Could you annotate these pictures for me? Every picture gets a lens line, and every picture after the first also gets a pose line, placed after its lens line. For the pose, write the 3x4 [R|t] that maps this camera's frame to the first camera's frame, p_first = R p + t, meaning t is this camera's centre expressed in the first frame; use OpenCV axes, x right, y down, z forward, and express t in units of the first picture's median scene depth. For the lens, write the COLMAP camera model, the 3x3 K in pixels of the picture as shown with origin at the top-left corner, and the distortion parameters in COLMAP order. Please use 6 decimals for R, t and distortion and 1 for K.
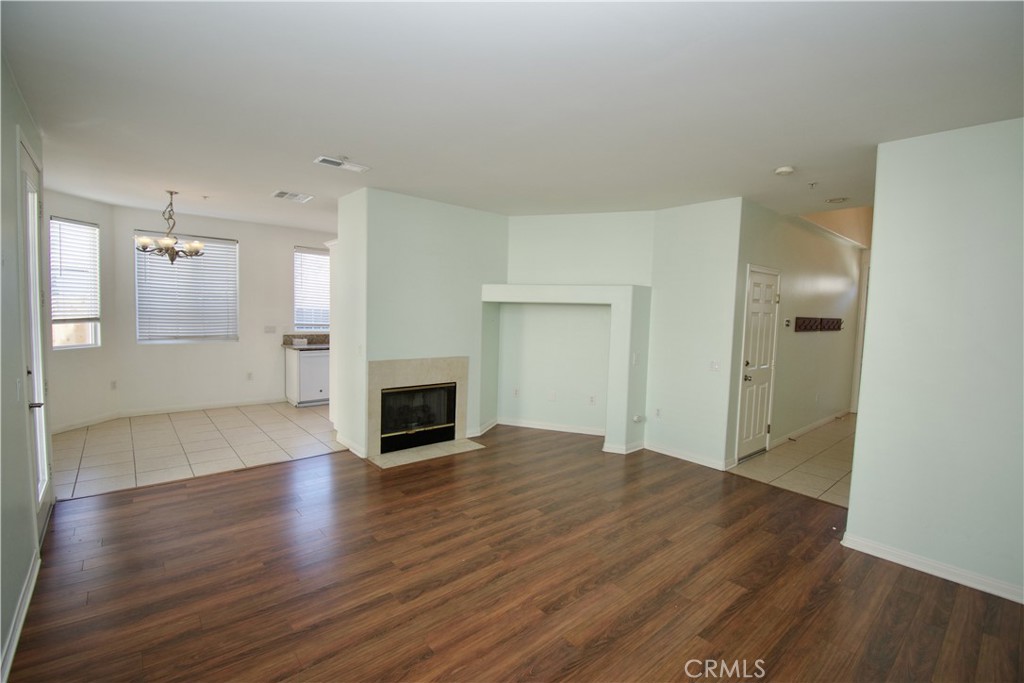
lens RADIAL K [[456.0, 0, 512.0], [0, 456.0, 341.5], [0, 0, 1]] dist [-0.001166, -0.000308]
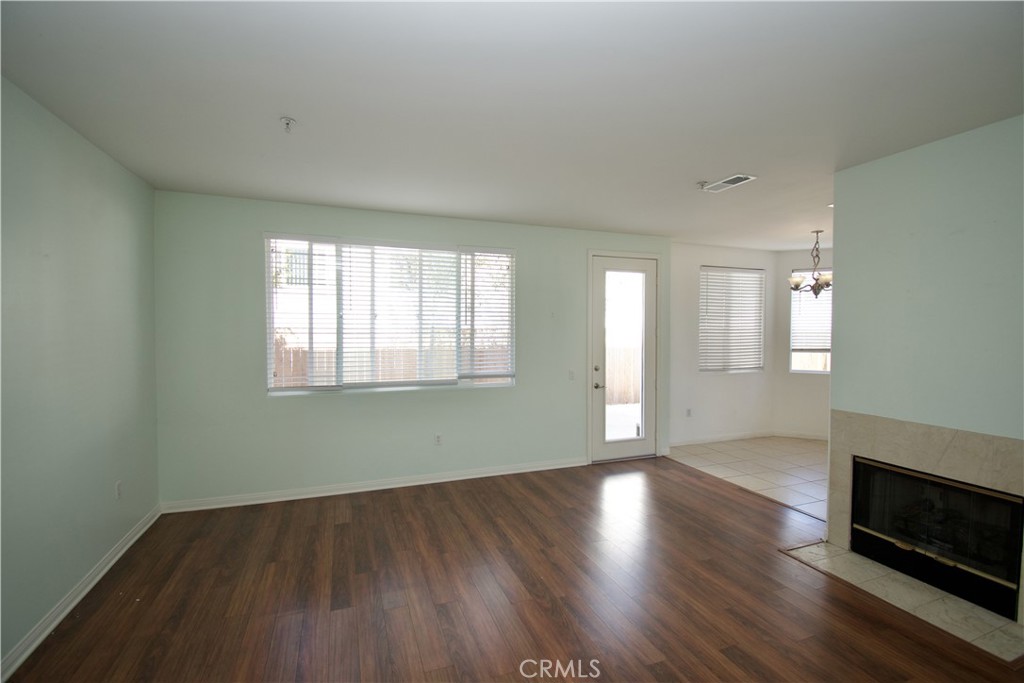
lens RADIAL K [[456.0, 0, 512.0], [0, 456.0, 341.5], [0, 0, 1]] dist [-0.001166, -0.000308]
pose [[-0.342925, -0.003533, -0.939356, 0.521349], [-0.082612, 0.996232, 0.026412, -0.039270], [0.935723, 0.086660, -0.341924, 0.738978]]
